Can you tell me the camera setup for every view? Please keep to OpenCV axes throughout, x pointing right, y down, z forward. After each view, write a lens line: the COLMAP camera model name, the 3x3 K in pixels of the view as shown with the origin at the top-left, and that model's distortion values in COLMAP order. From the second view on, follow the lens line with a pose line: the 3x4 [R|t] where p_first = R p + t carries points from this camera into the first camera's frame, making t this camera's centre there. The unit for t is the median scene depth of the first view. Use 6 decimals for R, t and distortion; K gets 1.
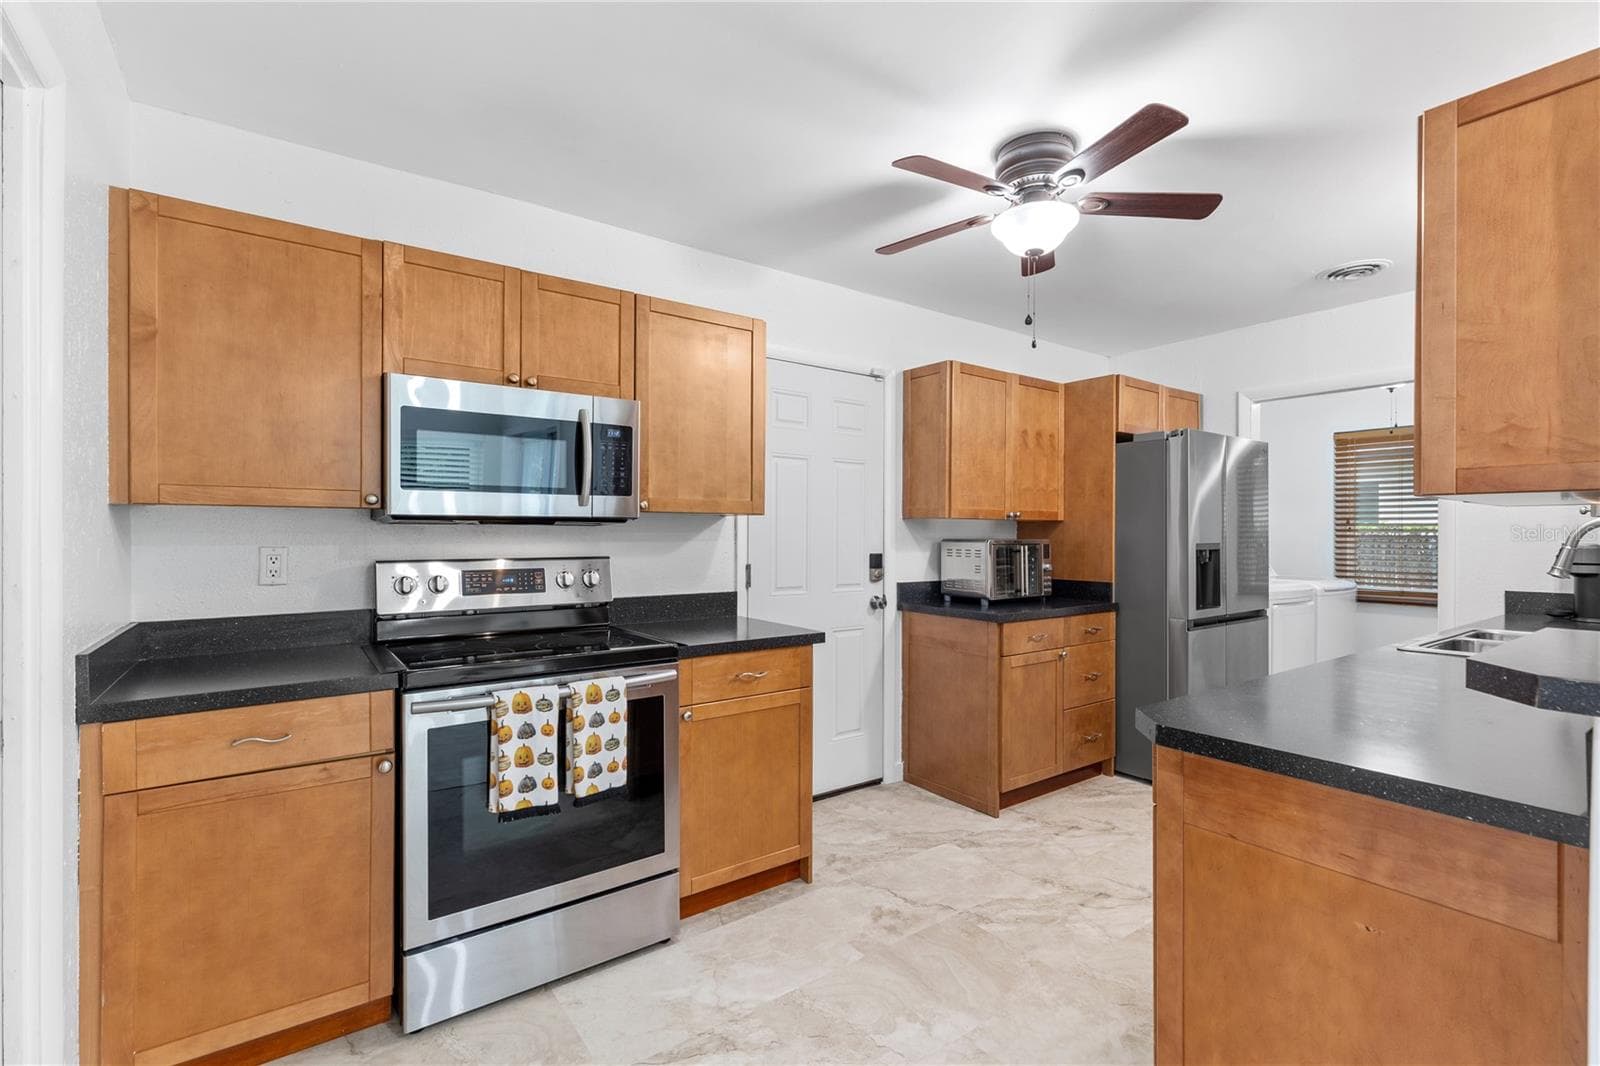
lens RADIAL K [[720.2, 0, 802.7], [0, 720.2, 534.1], [0, 0, 1]] dist [-0.000324, 0.000140]
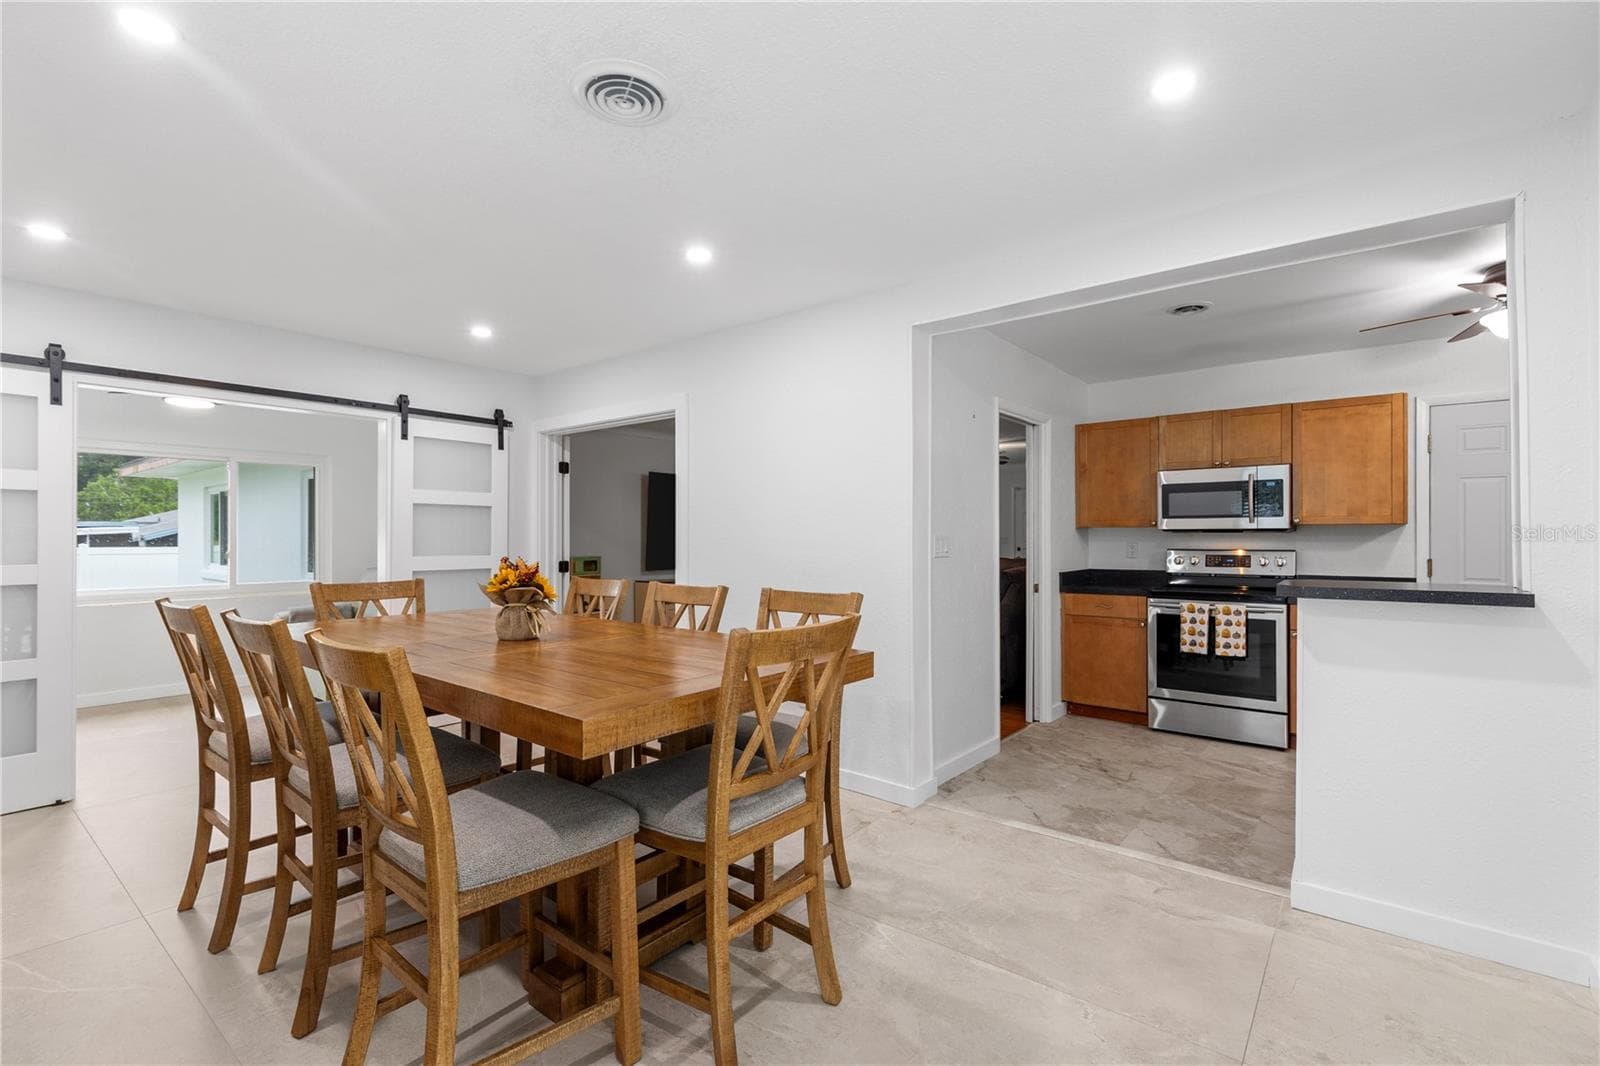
lens RADIAL K [[720.2, 0, 802.7], [0, 720.2, 534.1], [0, 0, 1]] dist [-0.000324, 0.000140]
pose [[0.267095, -0.007349, -0.963642, 1.465033], [0.002497, 0.999973, -0.006934, 0.001744], [0.963667, -0.000555, 0.267106, -0.817814]]
